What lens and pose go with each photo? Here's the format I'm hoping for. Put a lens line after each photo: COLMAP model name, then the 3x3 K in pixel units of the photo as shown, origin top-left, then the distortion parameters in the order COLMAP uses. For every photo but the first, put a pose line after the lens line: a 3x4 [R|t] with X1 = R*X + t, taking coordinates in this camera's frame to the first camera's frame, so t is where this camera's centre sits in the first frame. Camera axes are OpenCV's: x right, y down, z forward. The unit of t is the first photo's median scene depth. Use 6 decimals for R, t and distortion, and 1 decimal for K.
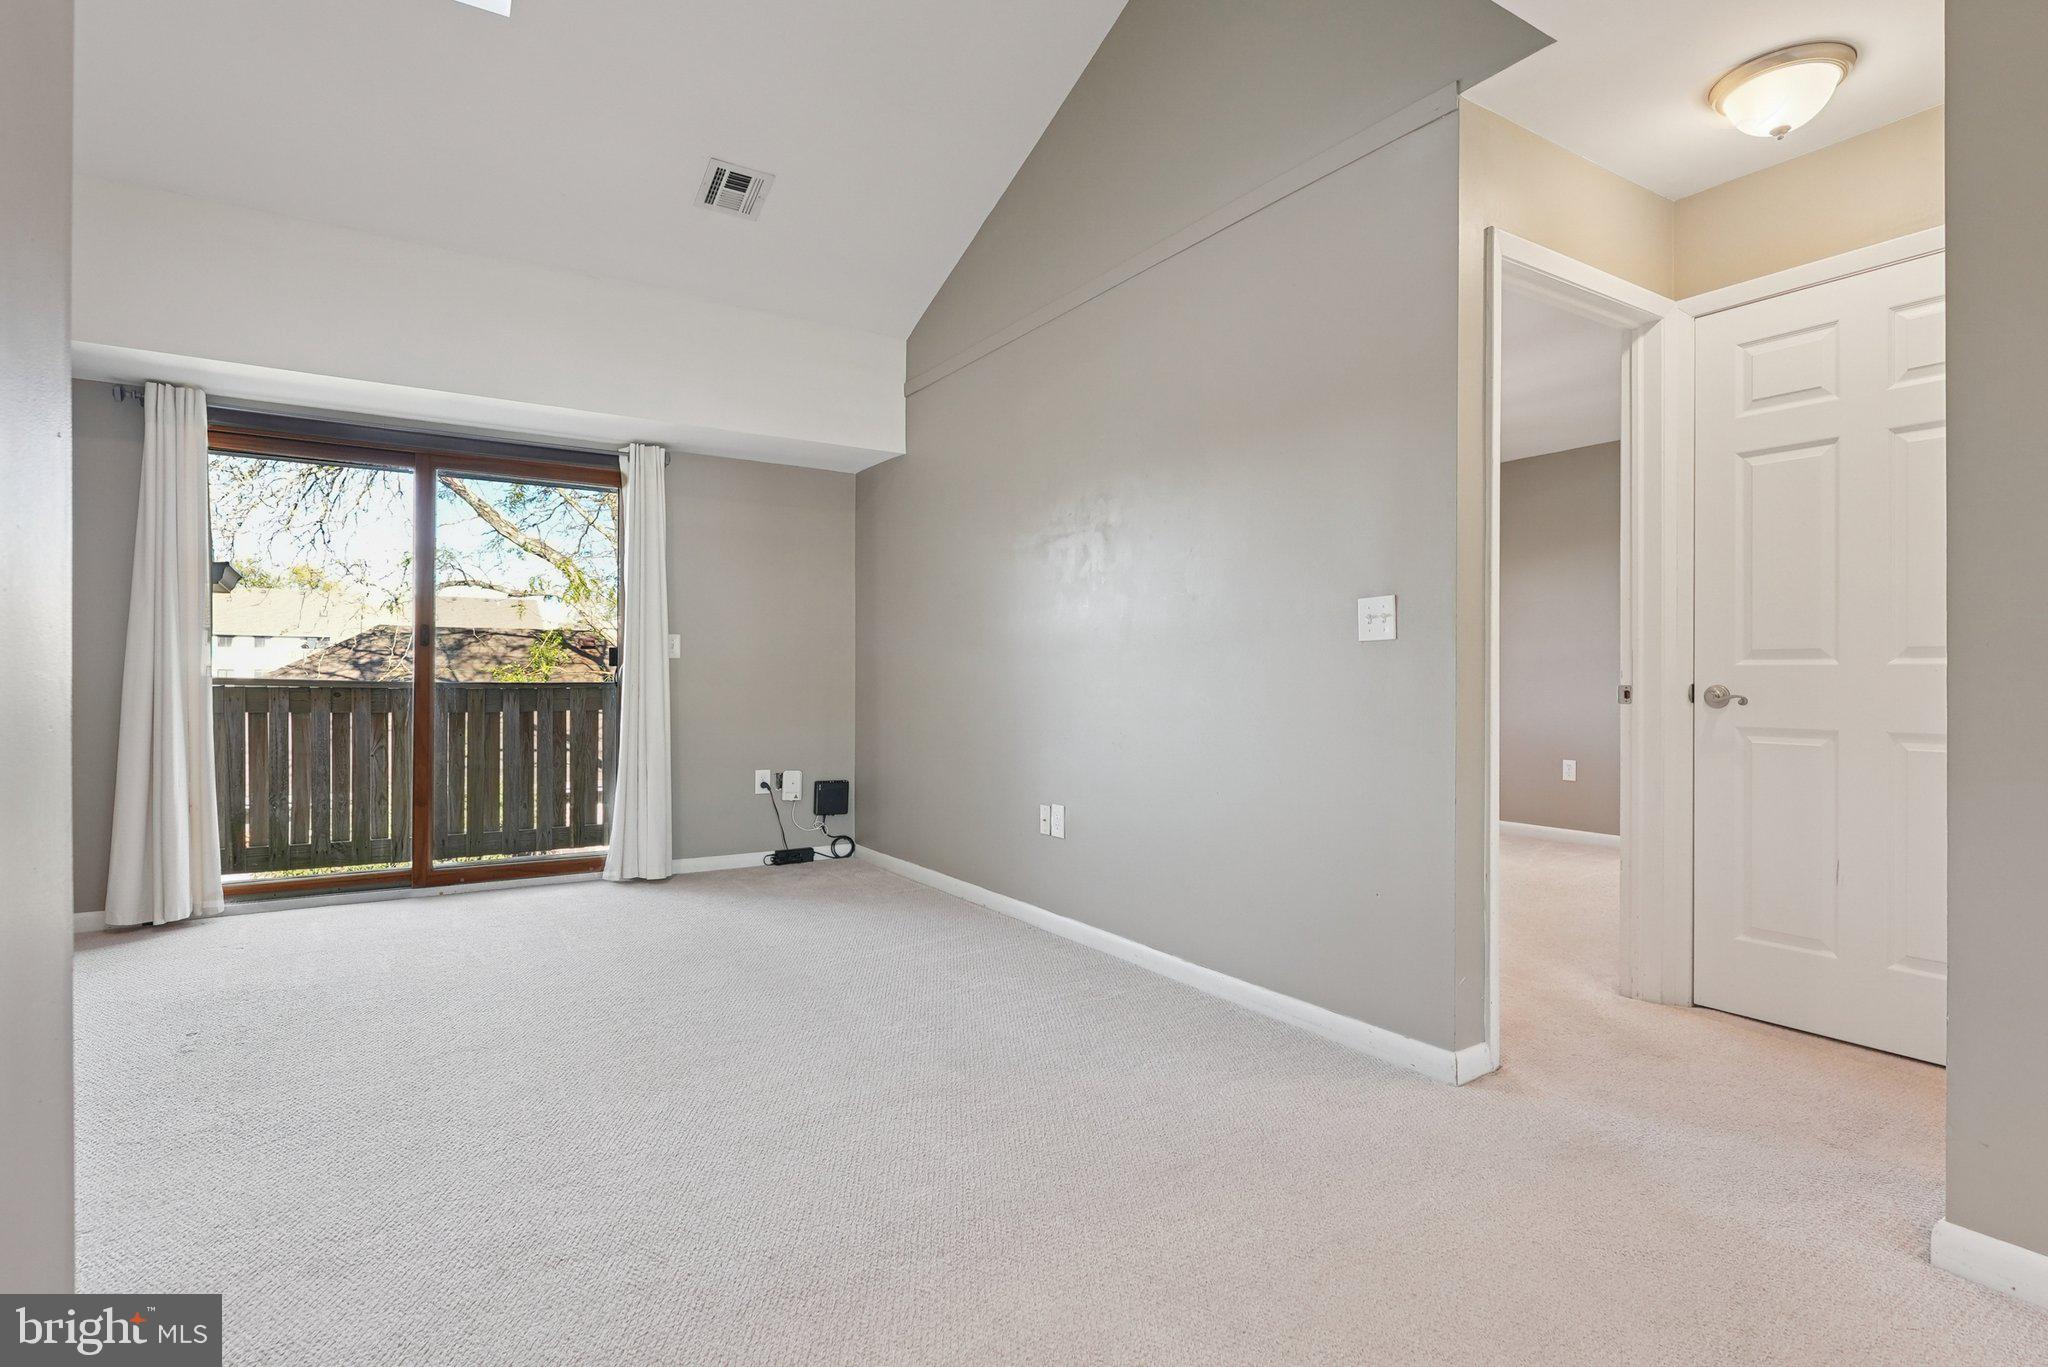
lens RADIAL K [[1015.1, 0, 1034.3], [0, 1015.1, 675.5], [0, 0, 1]] dist [-0.013089, 0.000307]
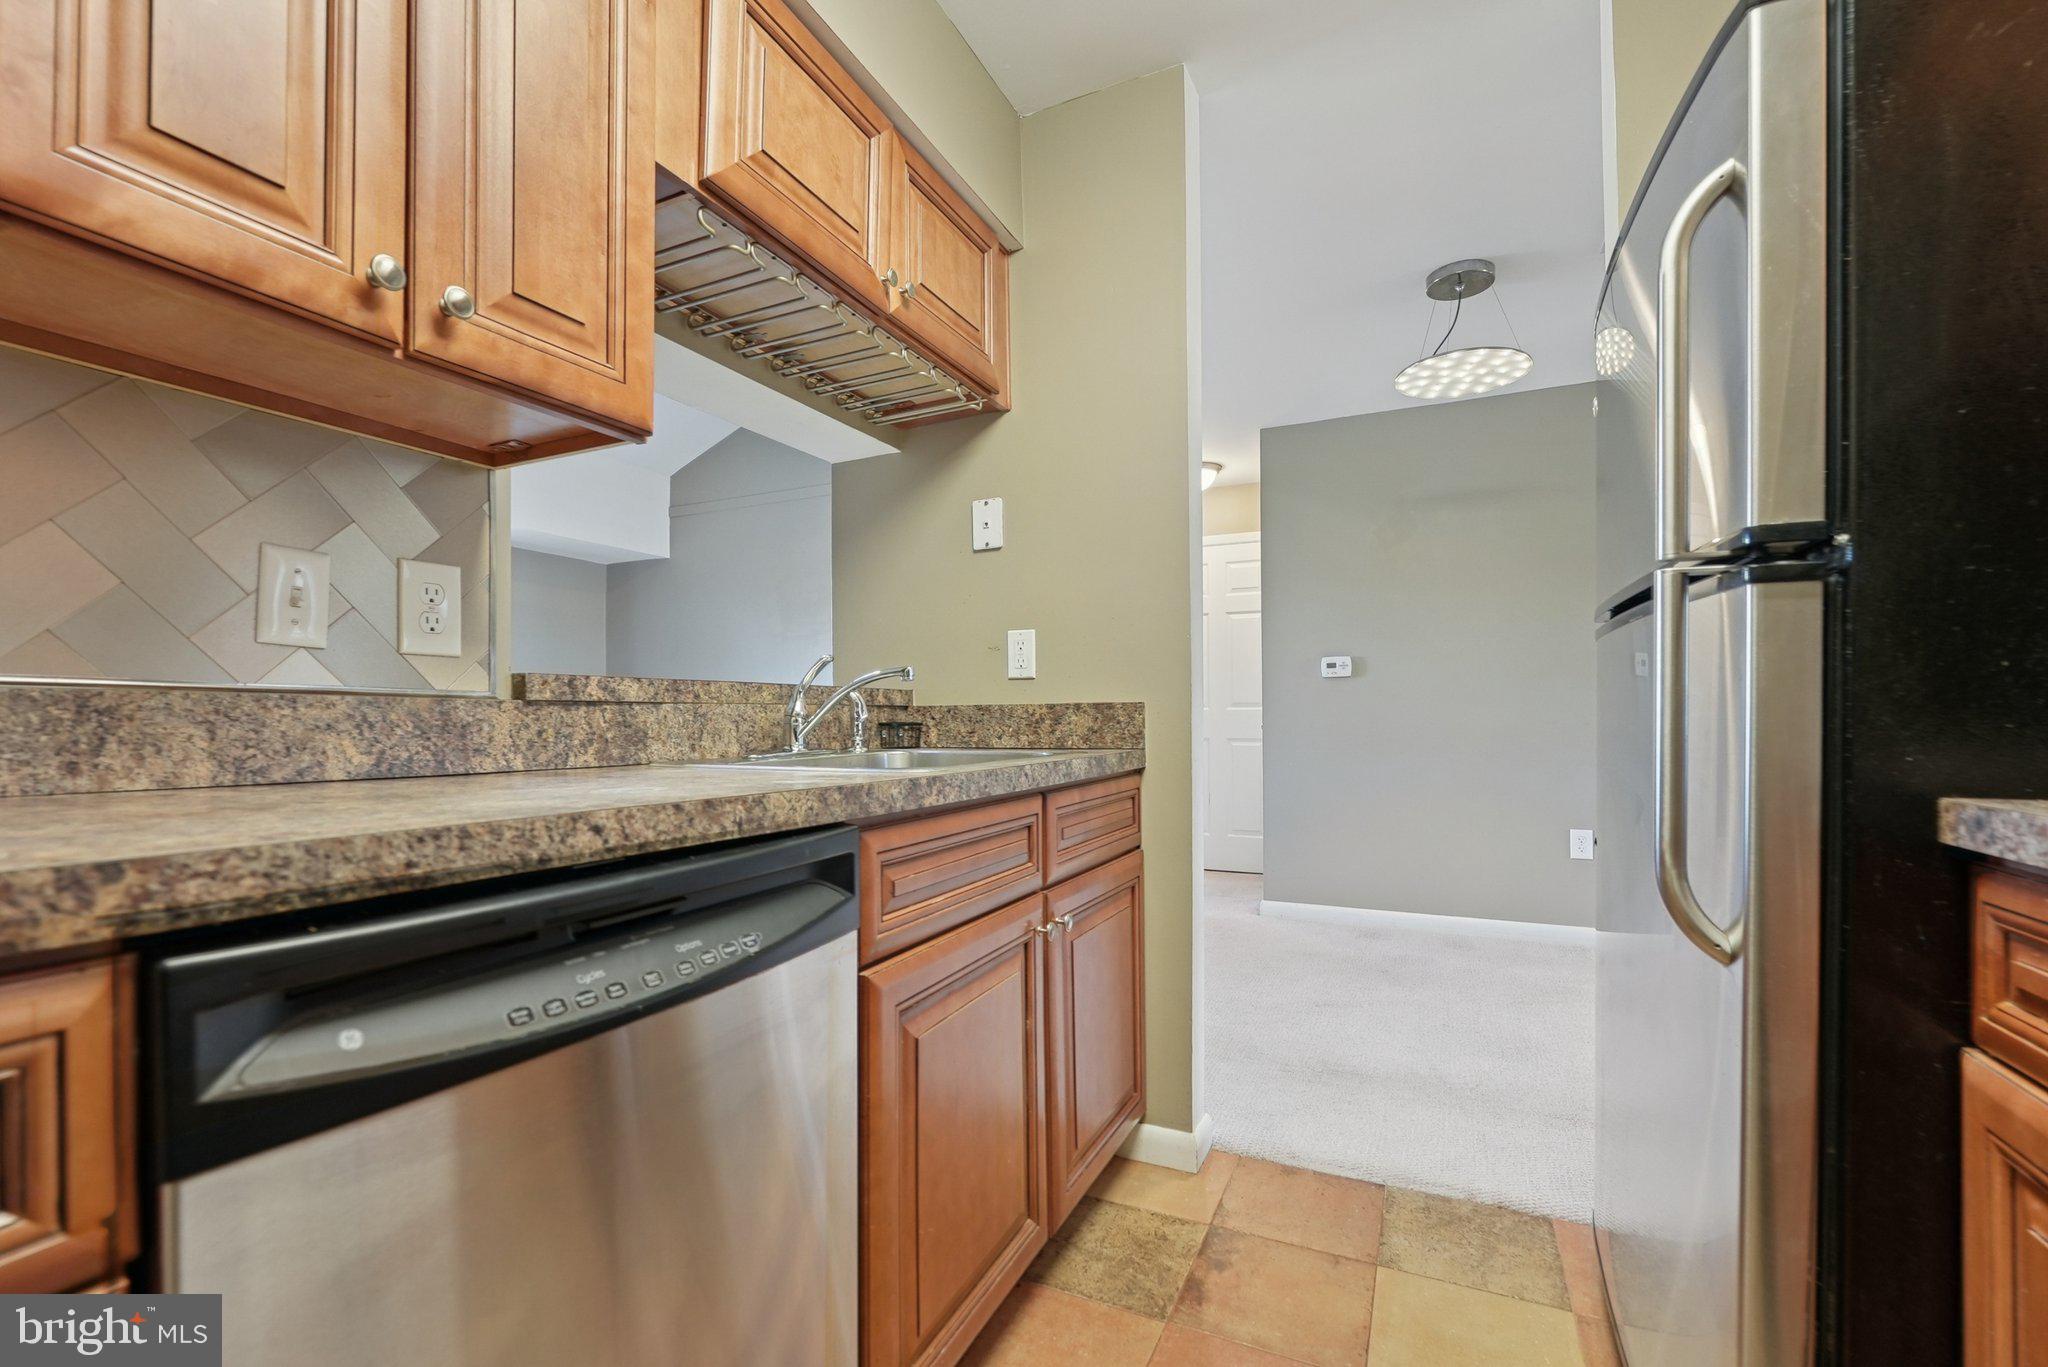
lens RADIAL K [[876.6, 0, 1029.5], [0, 876.6, 690.1], [0, 0, 1]] dist [-0.000207, -0.000065]
pose [[0.851249, 0.007346, 0.524711, -0.350914], [0.007540, 0.999628, -0.026227, -0.002721], [-0.524709, 0.026282, 0.850876, -0.288188]]
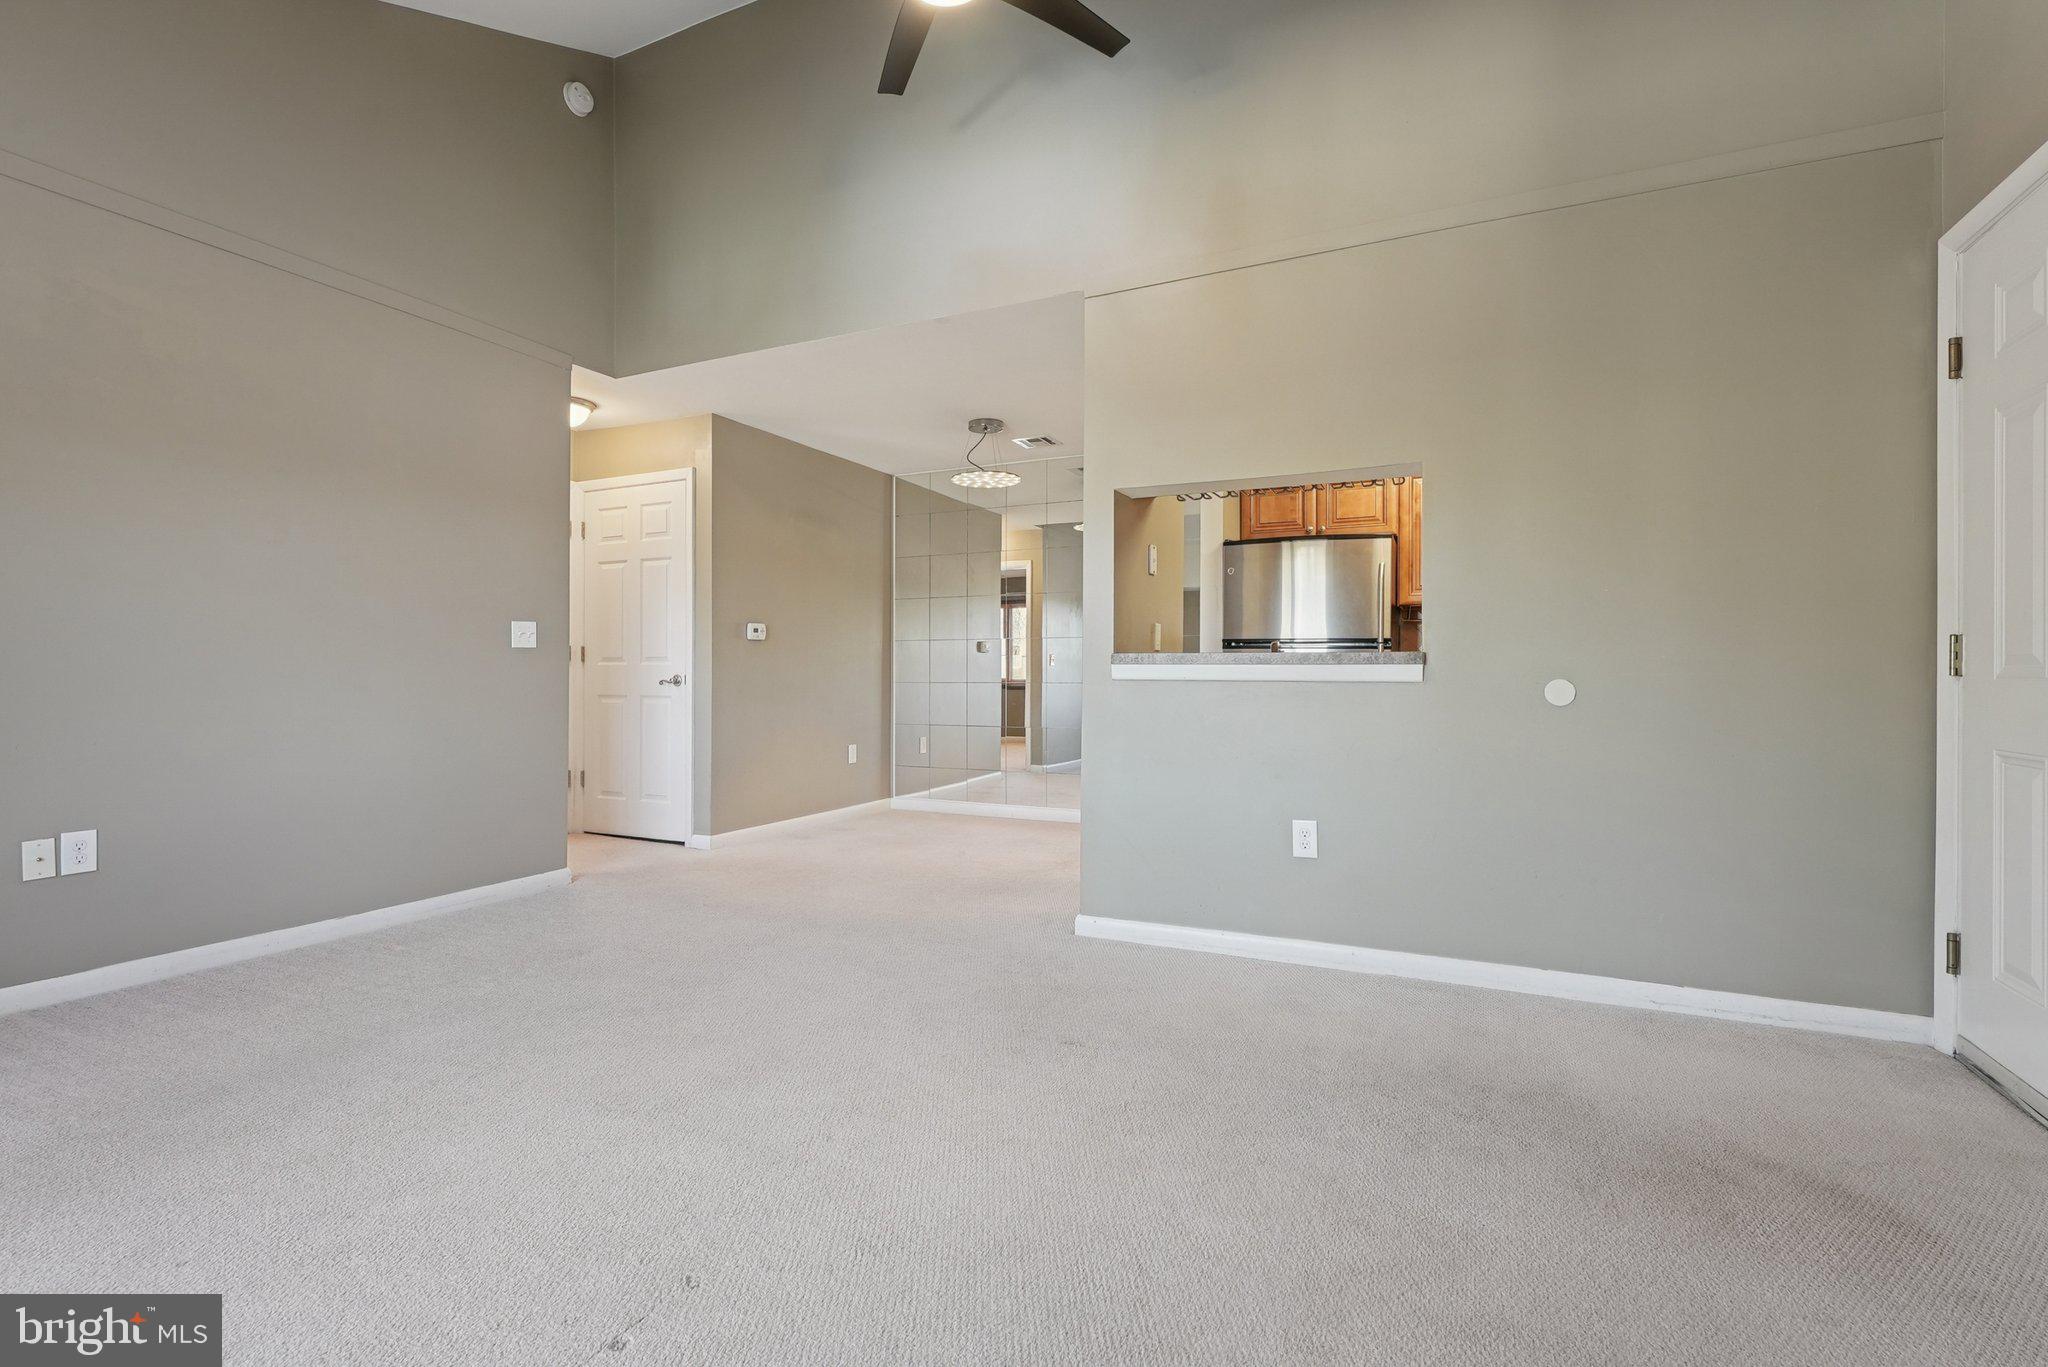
lens RADIAL K [[931.0, 0, 1020.8], [0, 931.0, 672.0], [0, 0, 1]] dist [0.000614, 0.000112]
pose [[-0.516387, -0.005735, 0.856336, -0.771894], [-0.007587, 0.999969, 0.002121, -0.002195], [-0.856321, -0.005402, -0.516415, 0.603367]]
